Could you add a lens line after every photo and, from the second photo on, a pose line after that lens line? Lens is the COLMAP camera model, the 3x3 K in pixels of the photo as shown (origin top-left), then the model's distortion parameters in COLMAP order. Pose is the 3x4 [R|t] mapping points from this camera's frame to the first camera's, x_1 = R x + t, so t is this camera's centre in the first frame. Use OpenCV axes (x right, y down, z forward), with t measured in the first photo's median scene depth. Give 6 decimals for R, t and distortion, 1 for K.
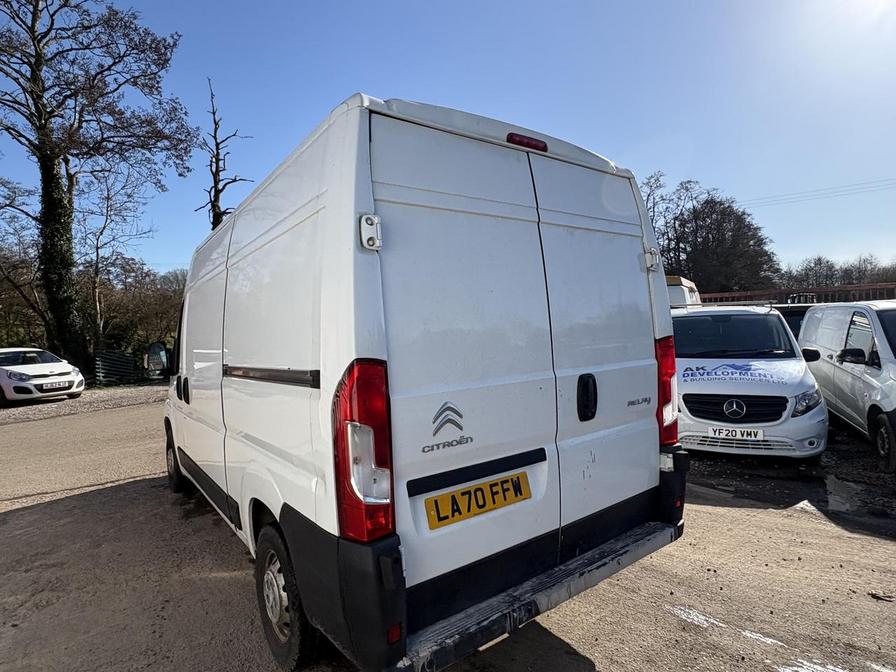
lens RADIAL K [[491.4, 0, 449.1], [0, 491.4, 334.6], [0, 0, 1]] dist [0.000046, -0.000289]
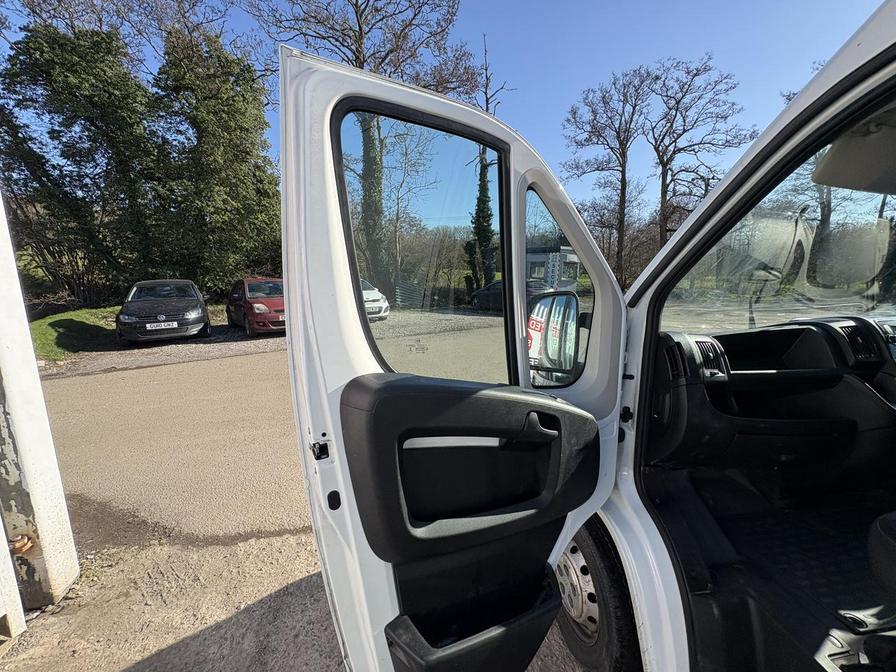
lens RADIAL K [[356.3, 0, 448.4], [0, 356.3, 336.1], [0, 0, 1]] dist [0.000237, 0.000007]
pose [[0.890140, 0.117786, -0.440202, -1.180215], [-0.041924, 0.983088, 0.178271, 0.013219], [0.453755, -0.140231, 0.880024, 1.536243]]
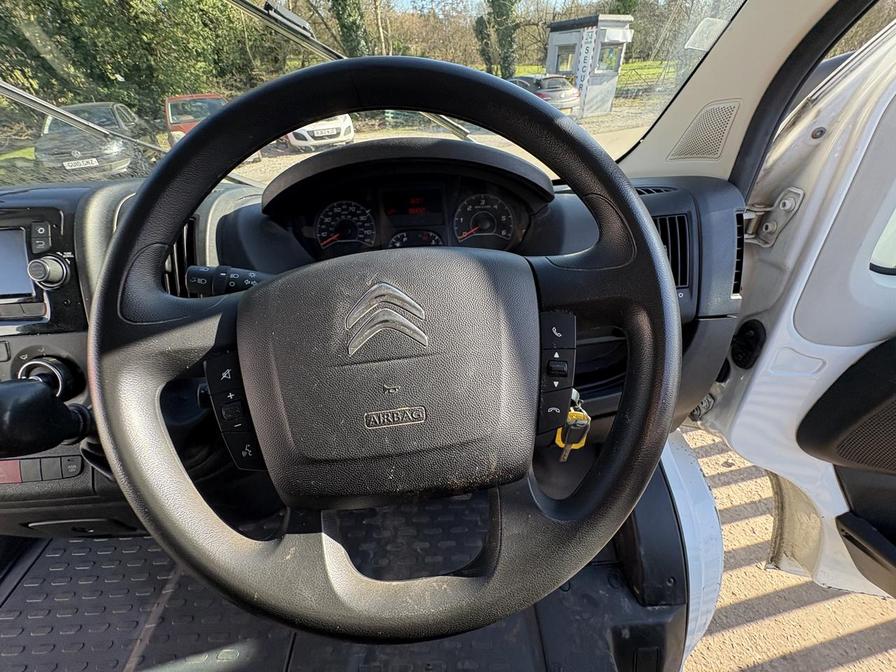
lens RADIAL K [[360.3, 0, 448.0], [0, 360.3, 336.0], [0, 0, 1]] dist [0.000277, 0.000662]
pose [[0.823883, 0.330254, -0.460596, -0.557087], [0.011544, 0.802737, 0.596222, 0.000638], [0.566642, -0.496535, 0.657549, 2.246391]]
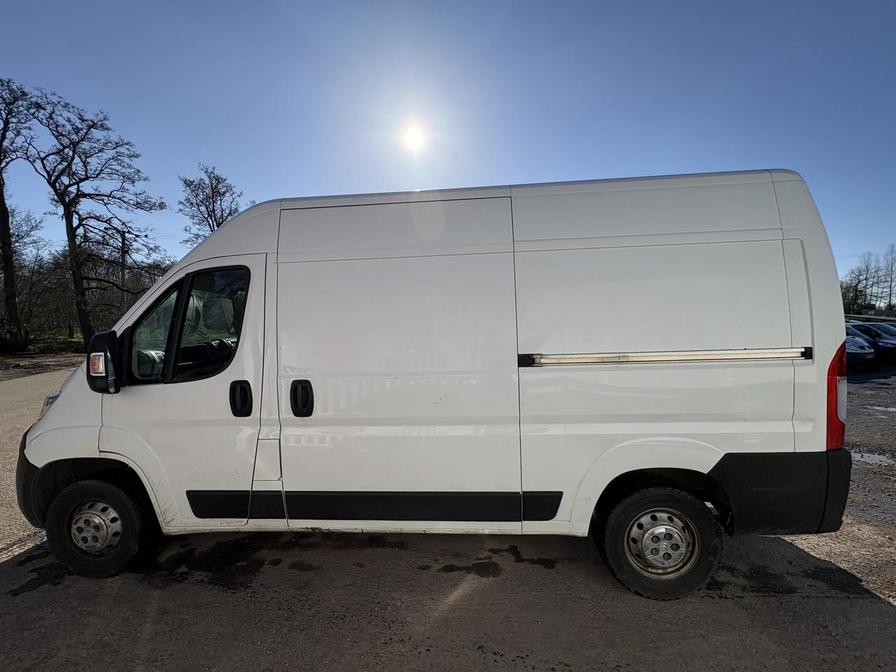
lens RADIAL K [[357.5, 0, 447.0], [0, 357.5, 337.9], [0, 0, 1]] dist [0.000870, 0.000370]
pose [[0.650041, 0.007026, 0.759867, -1.325148], [-0.009326, 0.999956, -0.001267, 0.041140], [-0.759842, -0.006263, 0.650078, 0.826274]]
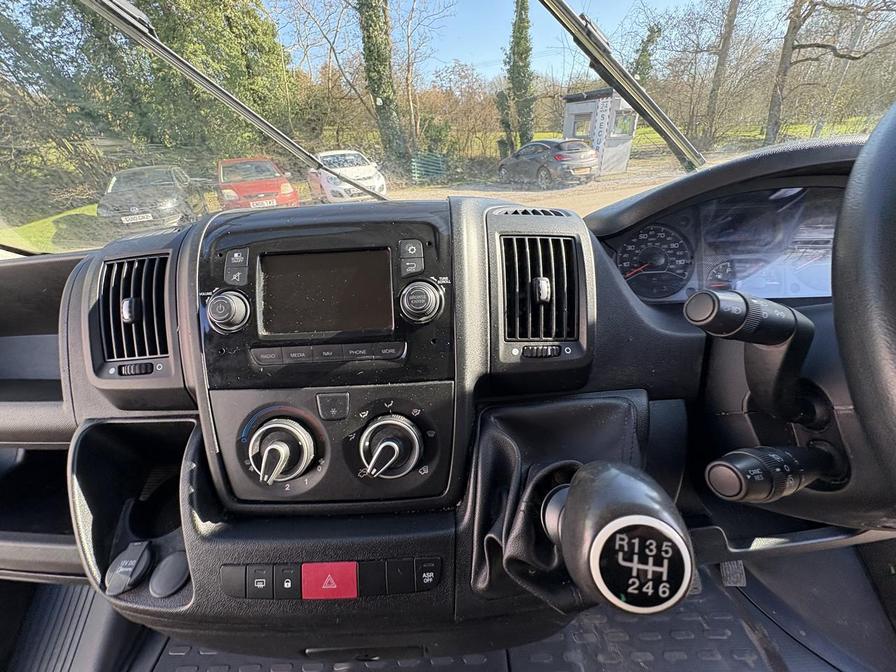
lens RADIAL K [[360.0, 0, 449.6], [0, 360.0, 334.6], [0, 0, 1]] dist [0.000859, -0.000224]
pose [[0.806784, 0.269833, -0.525633, -0.710803], [0.020965, 0.875993, 0.481868, 0.022415], [0.590474, -0.399783, 0.701080, 2.181365]]
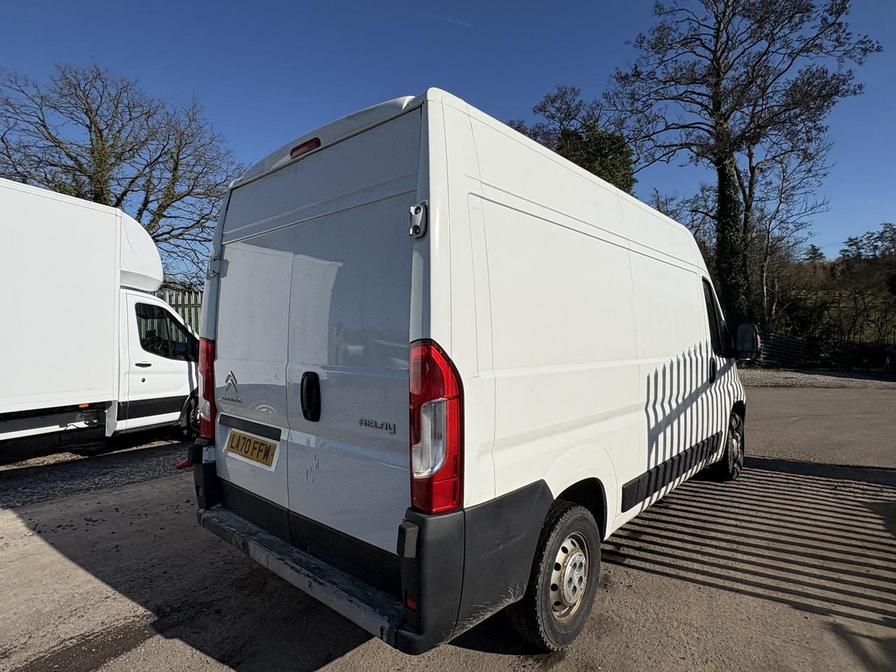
lens RADIAL K [[488.8, 0, 448.2], [0, 488.8, 335.1], [0, 0, 1]] dist [0.001614, -0.000126]
pose [[0.200544, 0.047691, -0.978523, 1.216177], [-0.007989, 0.998861, 0.047044, -0.036933], [0.979652, -0.001617, 0.200697, 1.038100]]
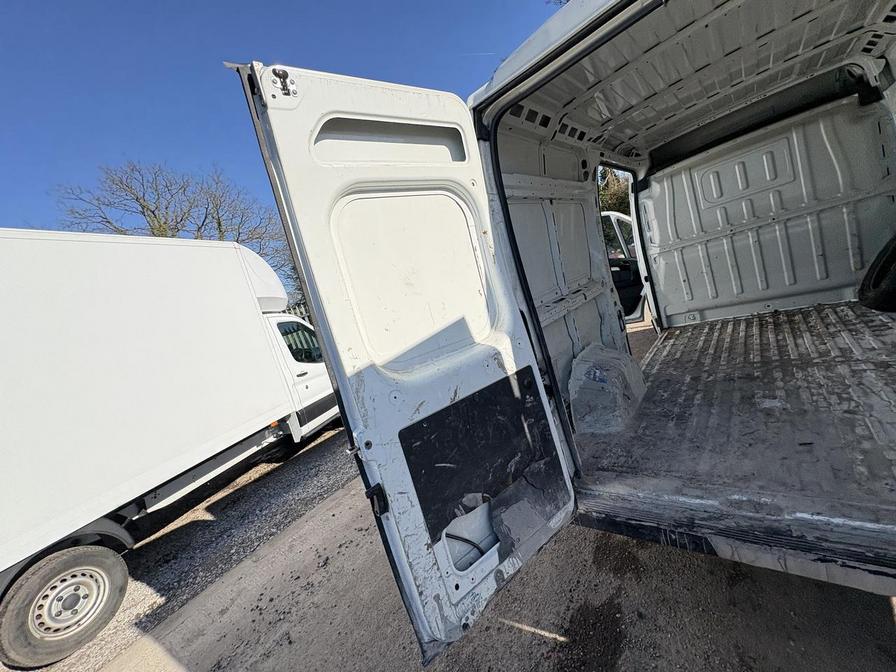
lens RADIAL K [[356.3, 0, 448.4], [0, 356.3, 336.1], [0, 0, 1]] dist [0.000237, 0.000007]
pose [[0.224324, 0.098895, -0.969484, 0.564517], [0.281135, 0.945973, 0.161547, -0.056747], [0.933082, -0.308795, 0.184402, 0.447029]]
